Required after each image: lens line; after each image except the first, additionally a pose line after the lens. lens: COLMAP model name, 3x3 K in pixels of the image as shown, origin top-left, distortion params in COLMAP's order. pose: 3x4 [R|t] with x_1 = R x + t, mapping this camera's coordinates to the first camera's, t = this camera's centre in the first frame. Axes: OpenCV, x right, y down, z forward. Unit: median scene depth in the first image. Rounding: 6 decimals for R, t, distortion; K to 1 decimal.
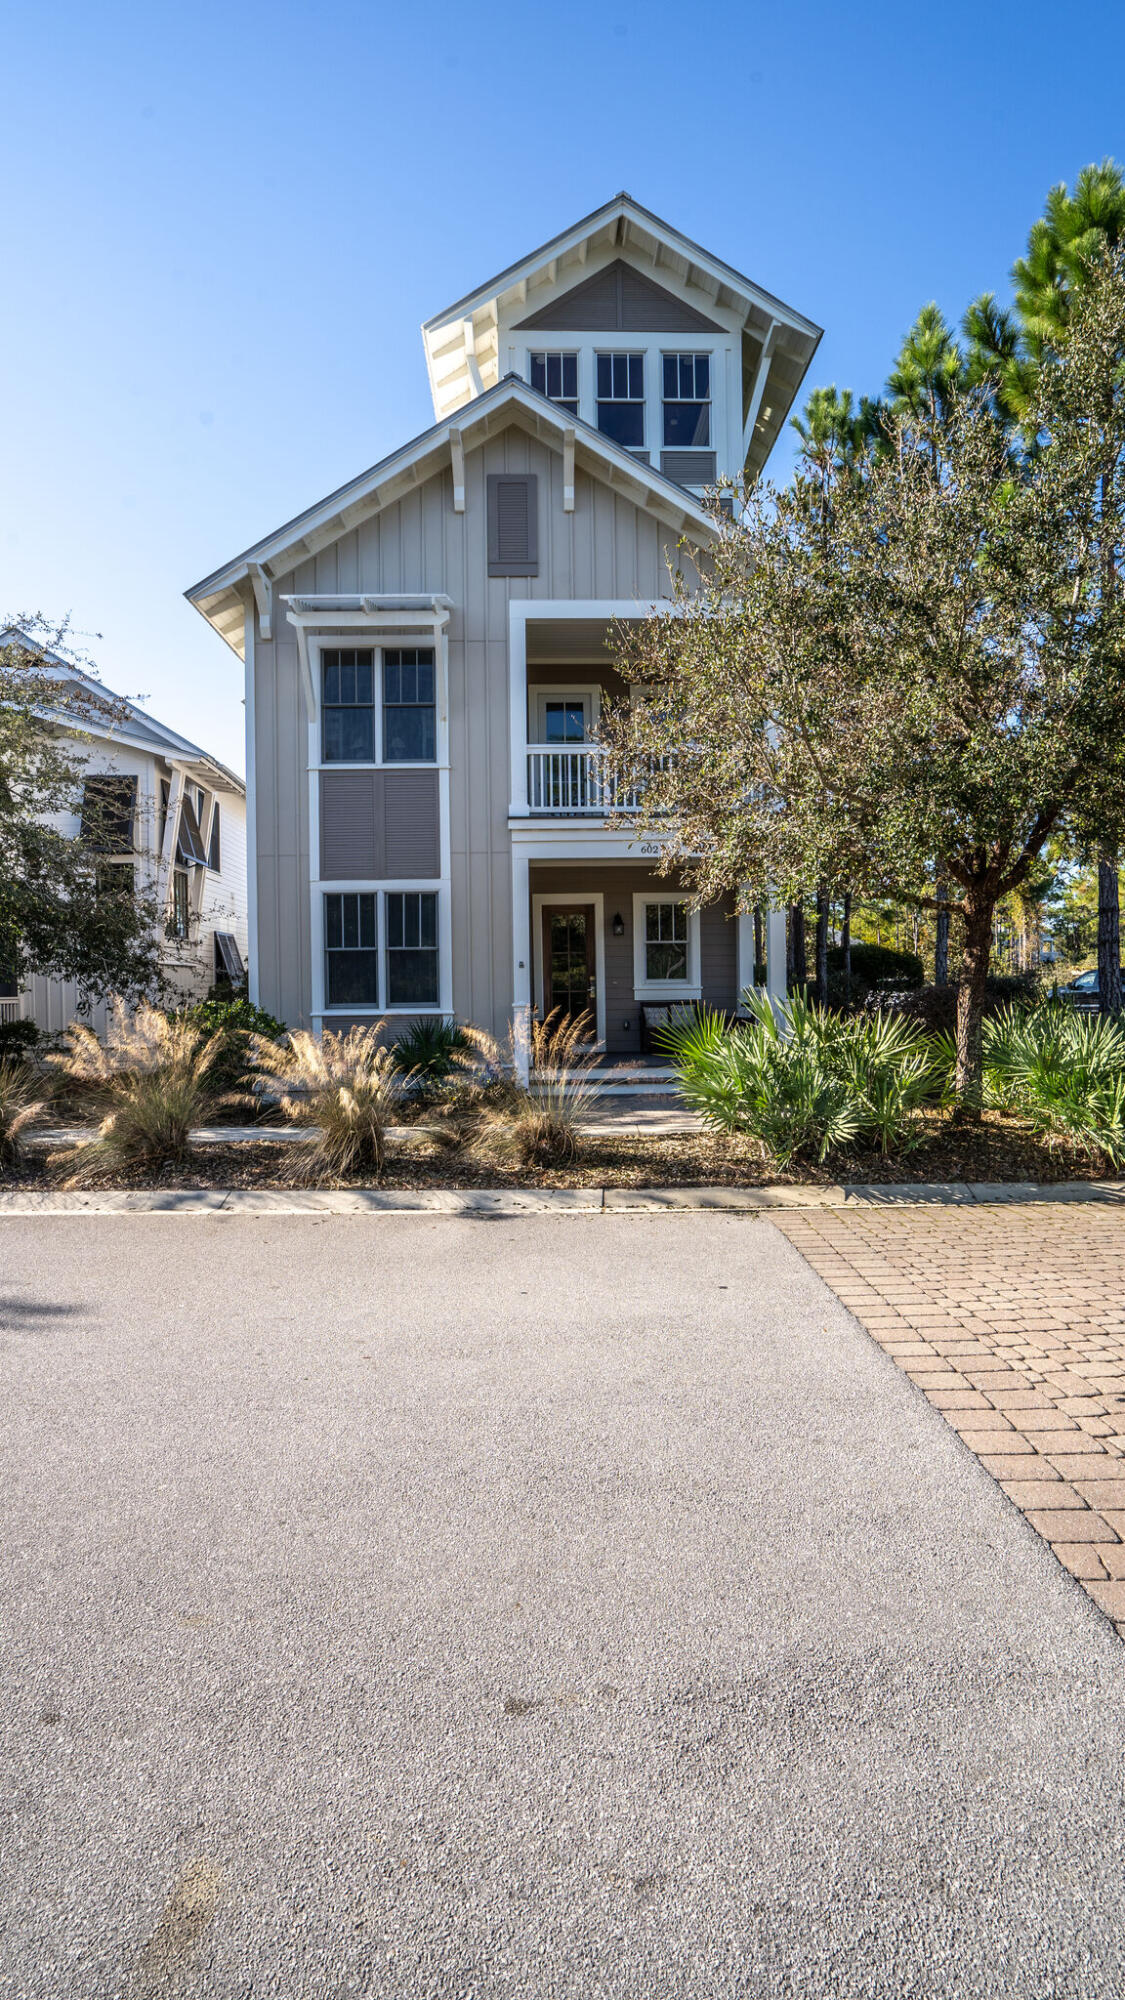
lens RADIAL K [[906.5, 0, 572.8], [0, 906.5, 990.9], [0, 0, 1]] dist [-0.017034, 0.007987]
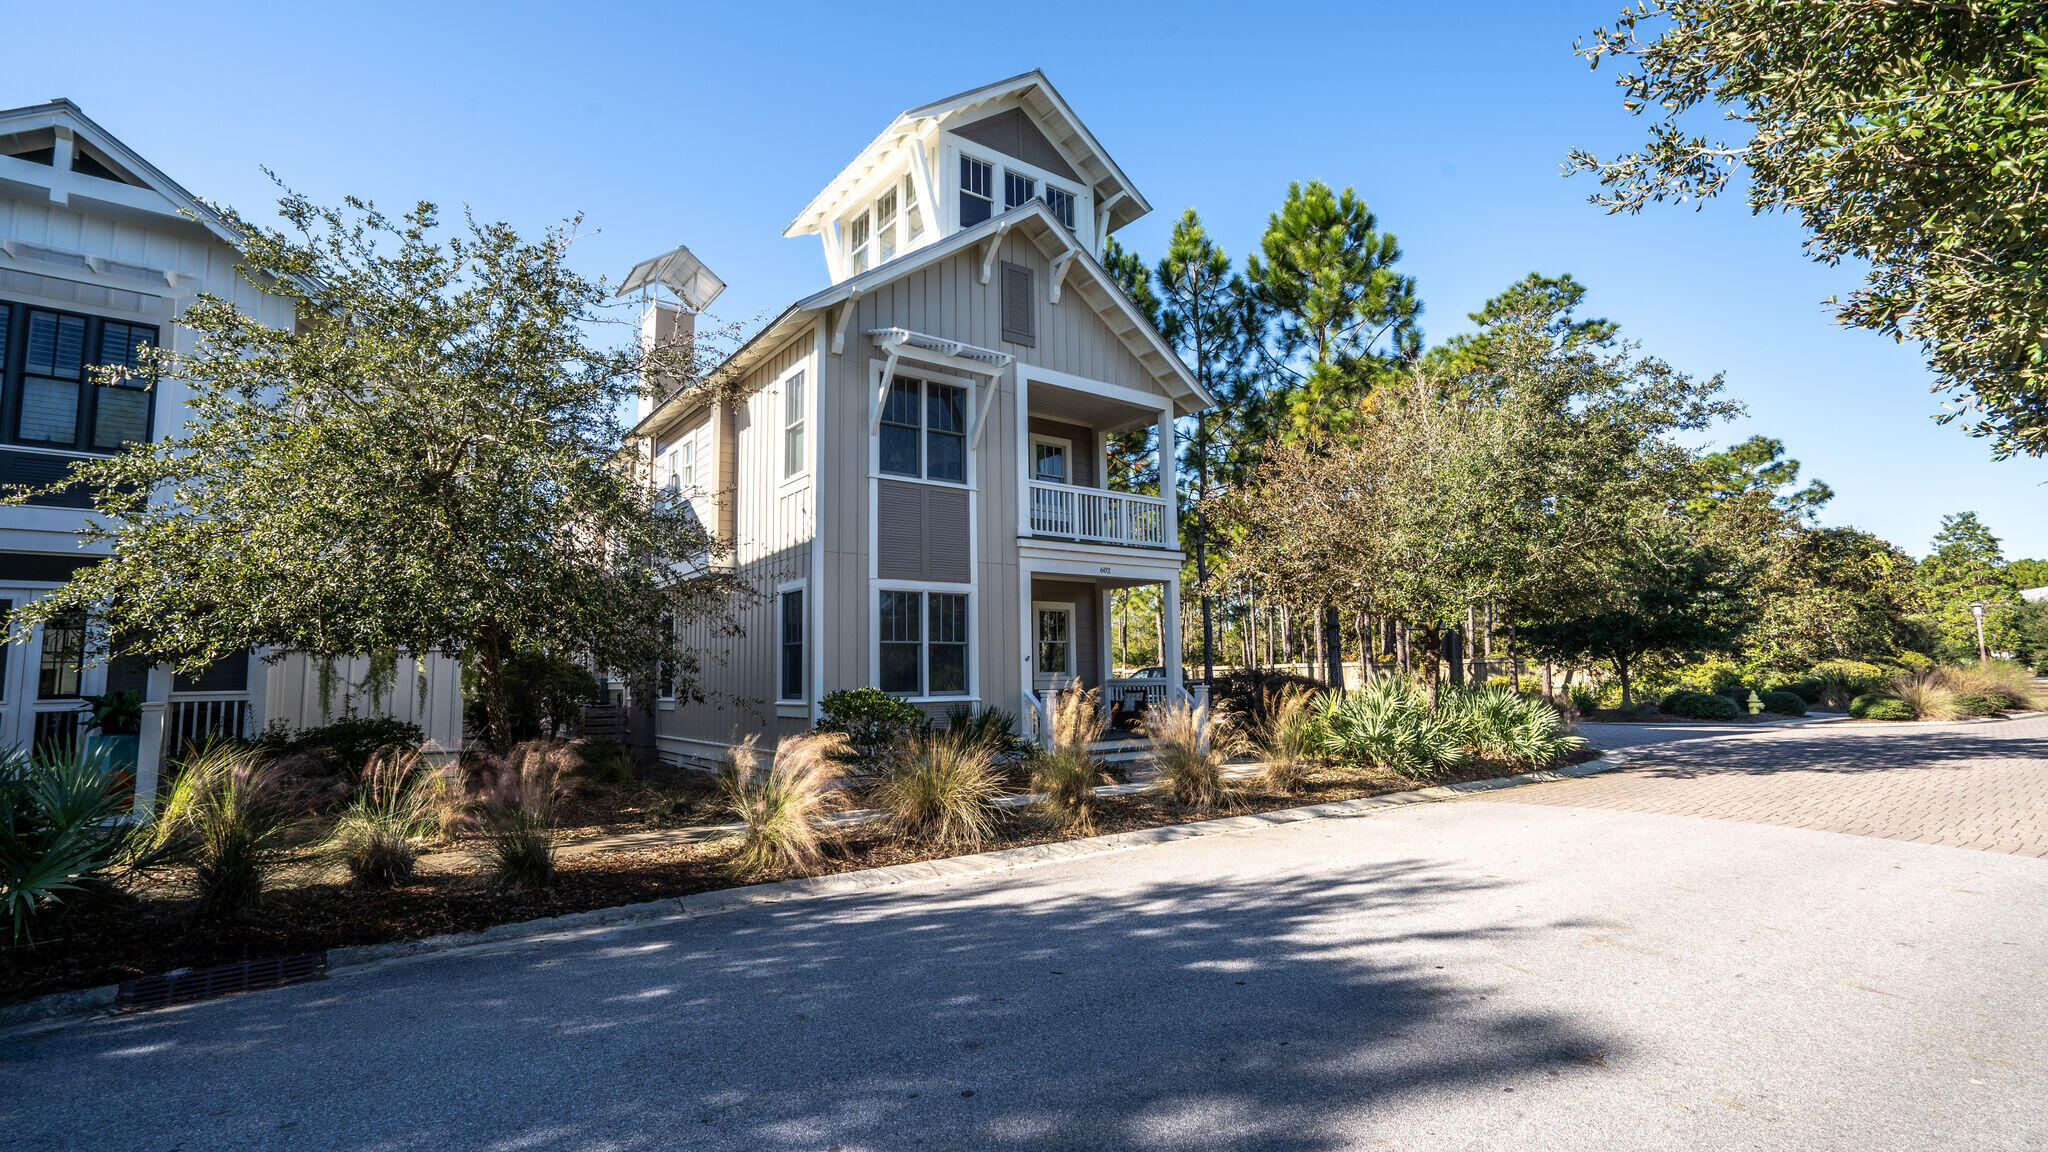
lens RADIAL K [[928.2, 0, 1022.4], [0, 928.2, 579.1], [0, 0, 1]] dist [-0.017034, 0.007987]
pose [[0.824510, 0.064325, 0.562179, -0.760016], [0.003038, 0.993000, -0.118075, 0.012088], [-0.565839, 0.099062, 0.818543, -0.014496]]
